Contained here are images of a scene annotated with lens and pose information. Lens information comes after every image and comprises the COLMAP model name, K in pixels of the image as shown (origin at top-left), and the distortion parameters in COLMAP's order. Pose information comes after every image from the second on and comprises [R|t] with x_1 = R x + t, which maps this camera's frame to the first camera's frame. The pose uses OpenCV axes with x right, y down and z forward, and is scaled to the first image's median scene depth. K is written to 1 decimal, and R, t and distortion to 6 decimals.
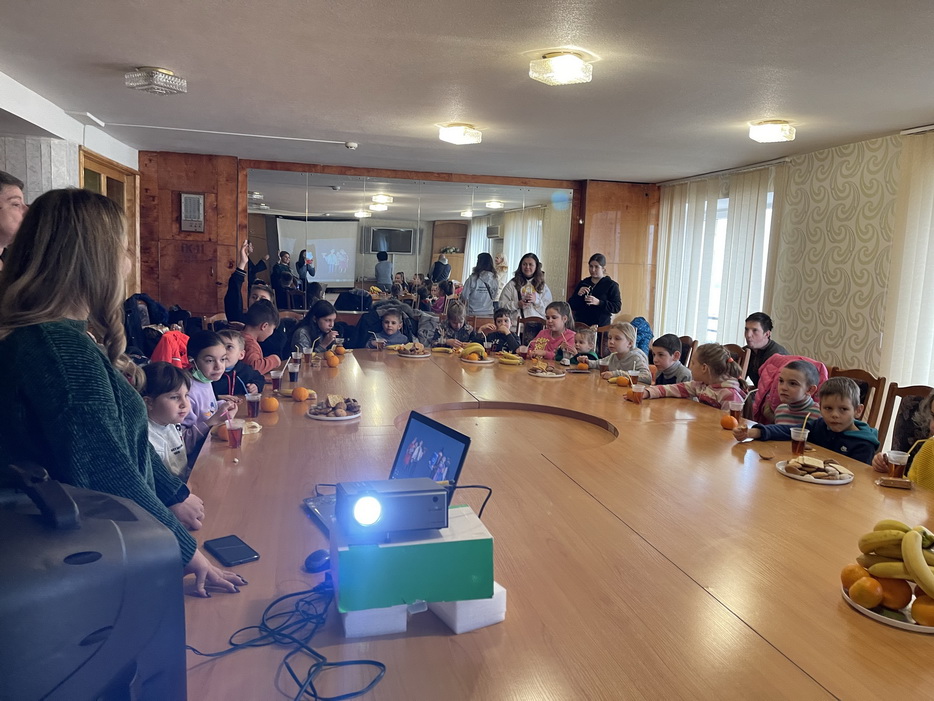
lens RADIAL K [[720.6, 0, 467.0], [0, 720.6, 350.5], [0, 0, 1]] dist [0.125012, -0.144611]
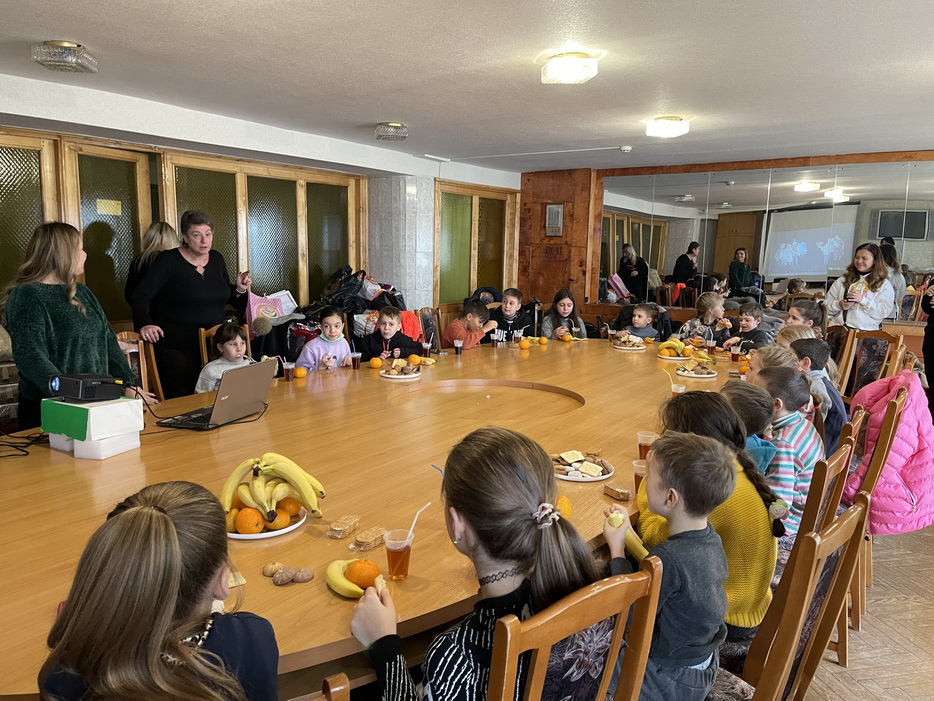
lens RADIAL K [[720.6, 0, 467.0], [0, 720.6, 350.5], [0, 0, 1]] dist [0.125012, -0.144611]
pose [[0.690041, 0.078273, -0.719525, 0.505886], [-0.081021, 0.996240, 0.030674, -0.001699], [0.719221, 0.037130, 0.693789, 0.110799]]
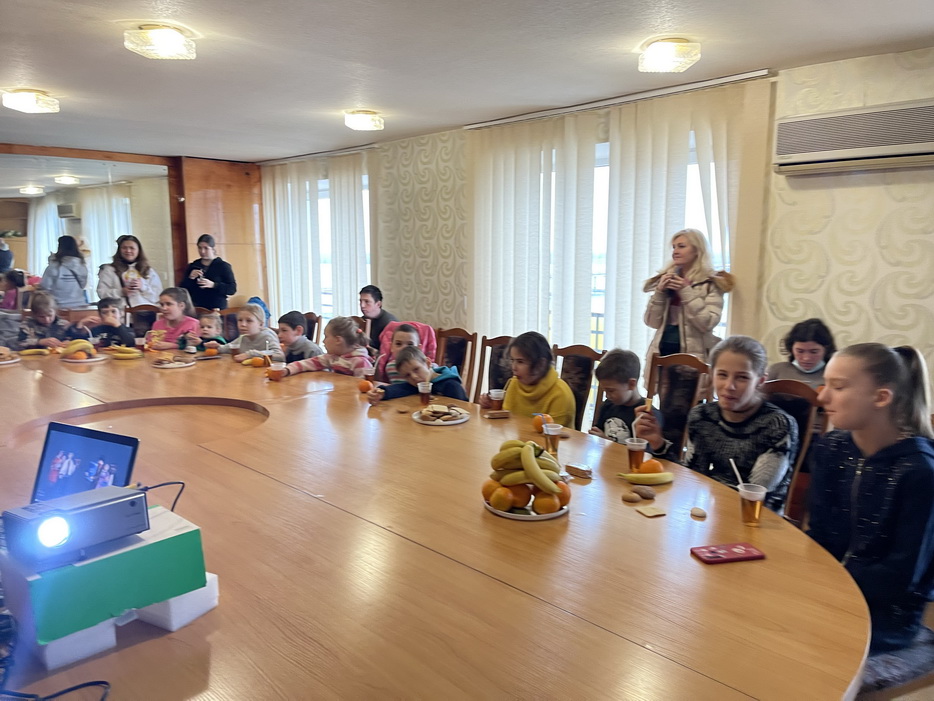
lens RADIAL K [[720.6, 0, 467.0], [0, 720.6, 350.5], [0, 0, 1]] dist [0.125012, -0.144611]
pose [[0.857786, -0.112680, 0.501504, -0.036604], [0.097487, 0.993631, 0.056510, -0.002125], [-0.504677, 0.000417, 0.863308, -0.017485]]
